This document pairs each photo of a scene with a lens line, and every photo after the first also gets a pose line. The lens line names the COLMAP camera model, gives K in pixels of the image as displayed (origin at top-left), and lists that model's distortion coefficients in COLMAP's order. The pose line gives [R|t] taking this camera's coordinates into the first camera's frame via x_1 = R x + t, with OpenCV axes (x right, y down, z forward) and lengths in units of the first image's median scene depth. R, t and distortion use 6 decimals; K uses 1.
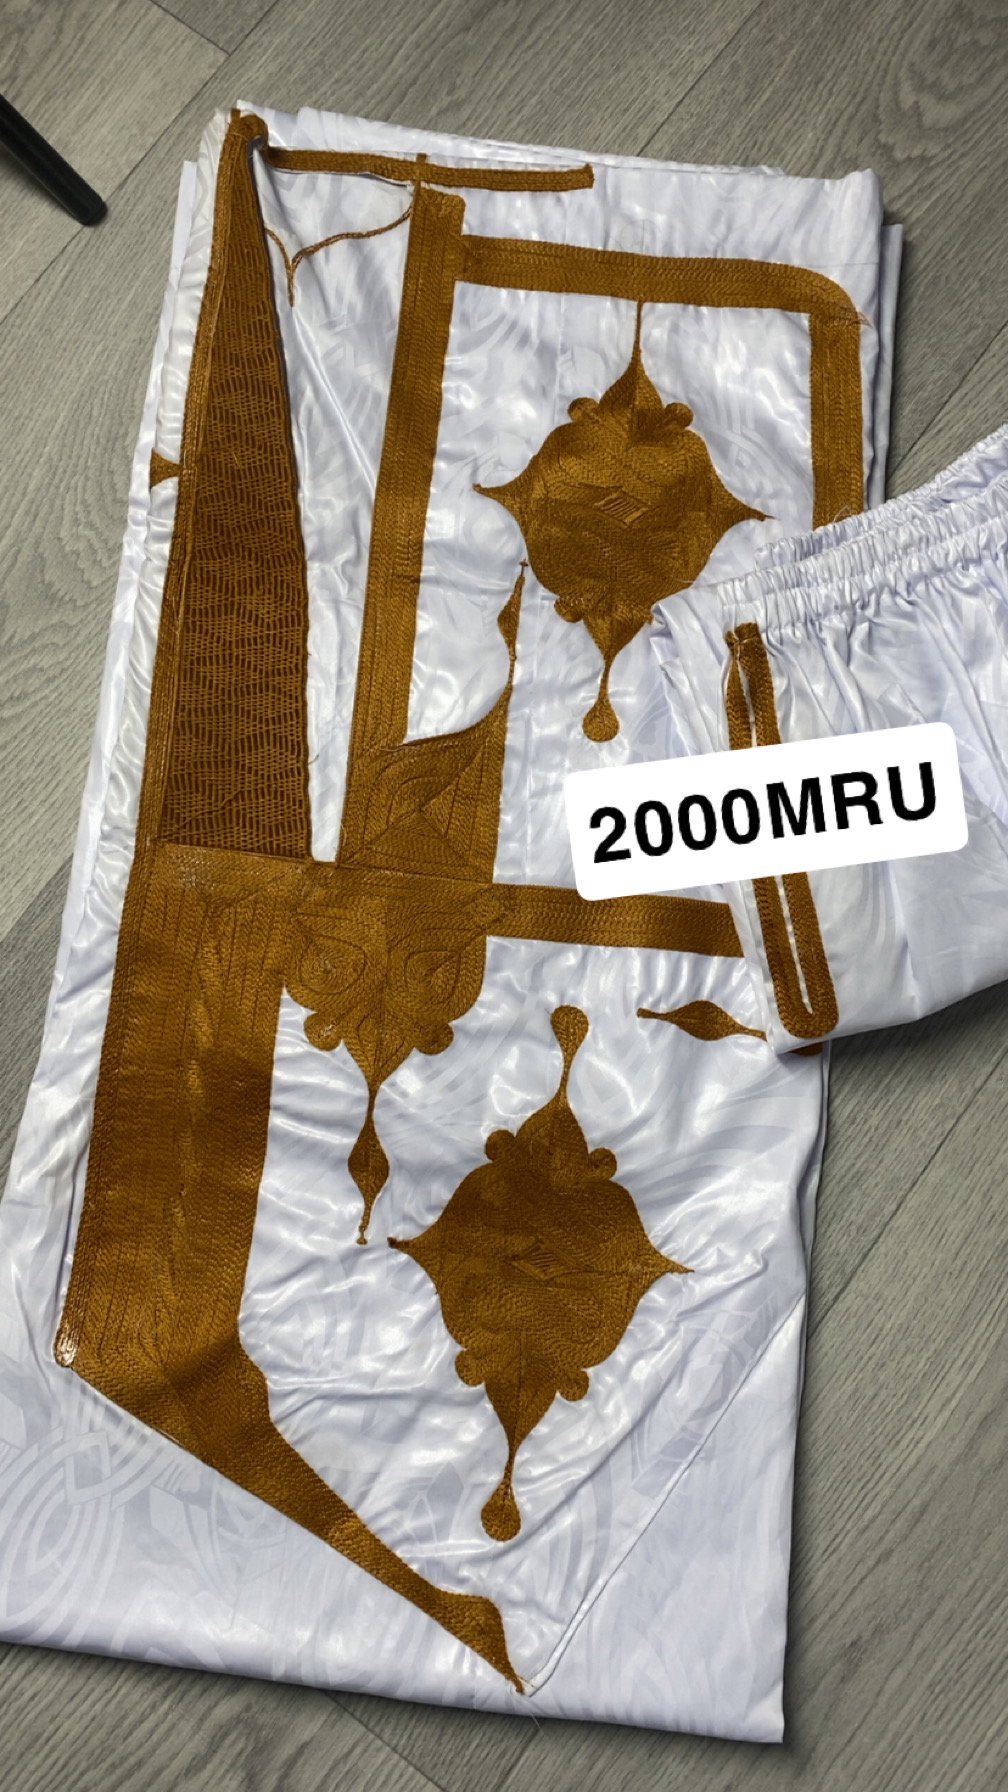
lens RADIAL K [[1437.6, 0, 504.0], [0, 1437.6, 896.0], [0, 0, 1]] dist [-0.001426, 0.011596]
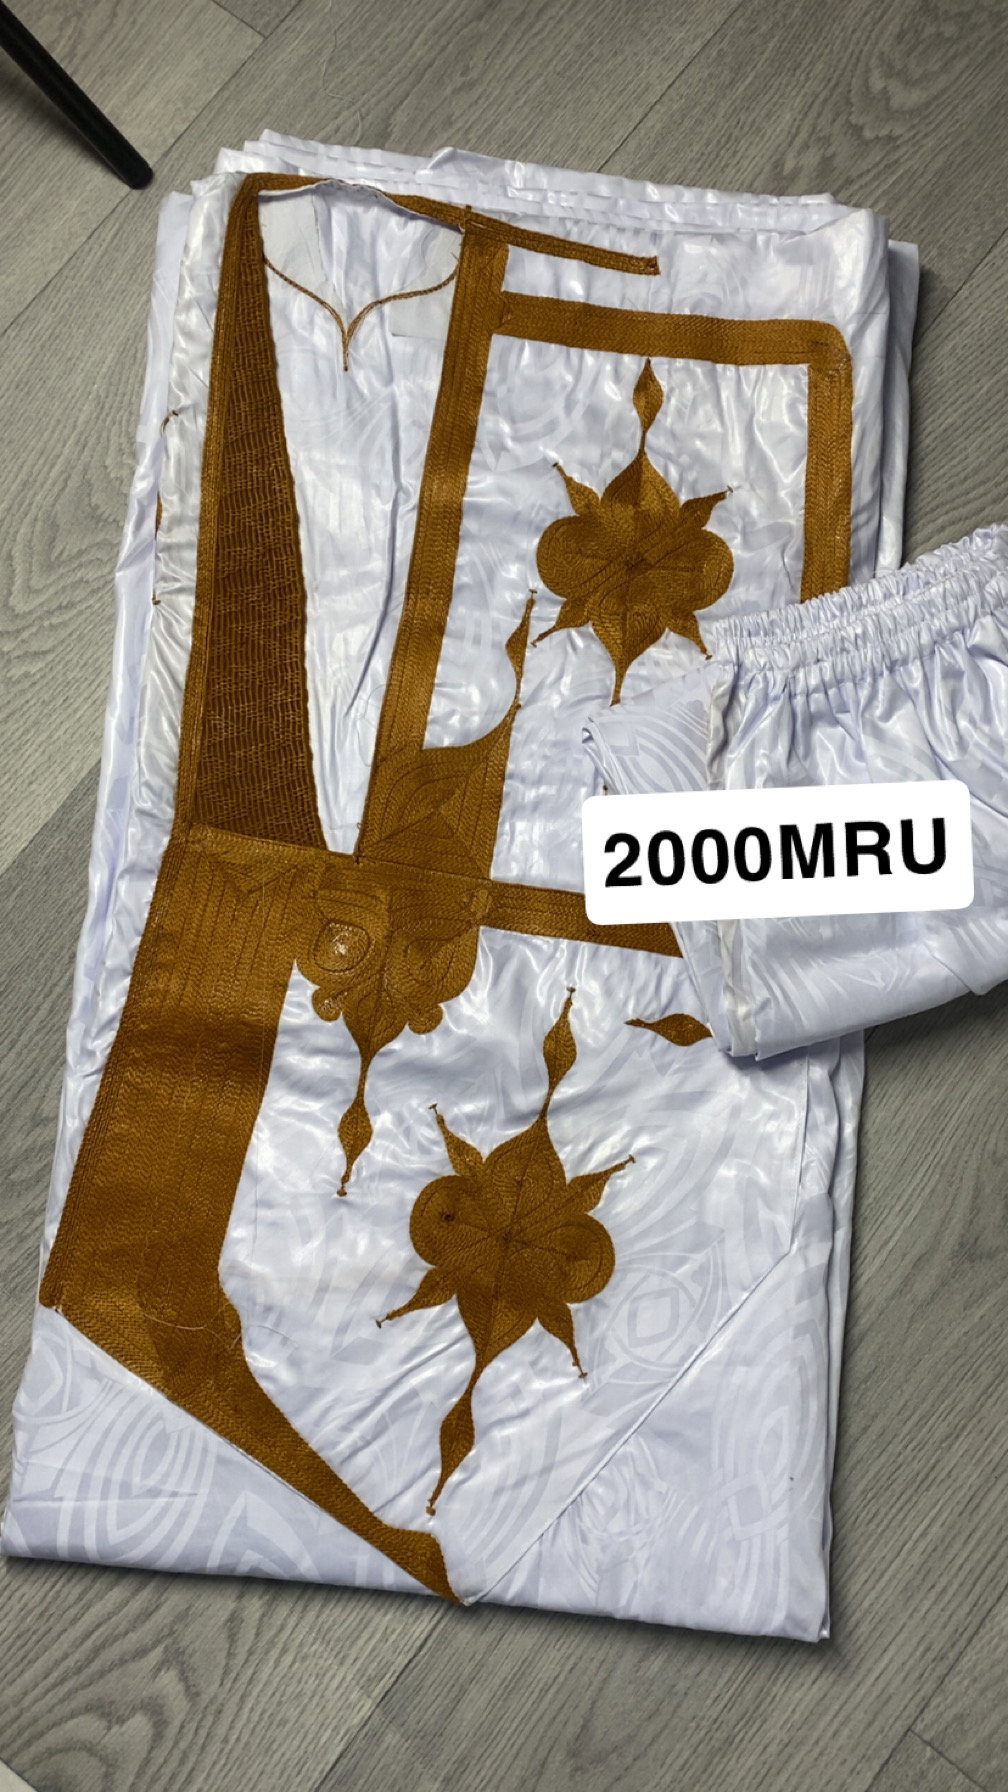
lens RADIAL K [[1437.6, 0, 504.0], [0, 1437.6, 896.0], [0, 0, 1]] dist [-0.001426, 0.011596]
pose [[0.999762, 0.018221, -0.011980, 0.018796], [-0.018320, 0.999798, -0.008240, 0.085146], [0.011827, 0.008457, 0.999894, -0.104988]]
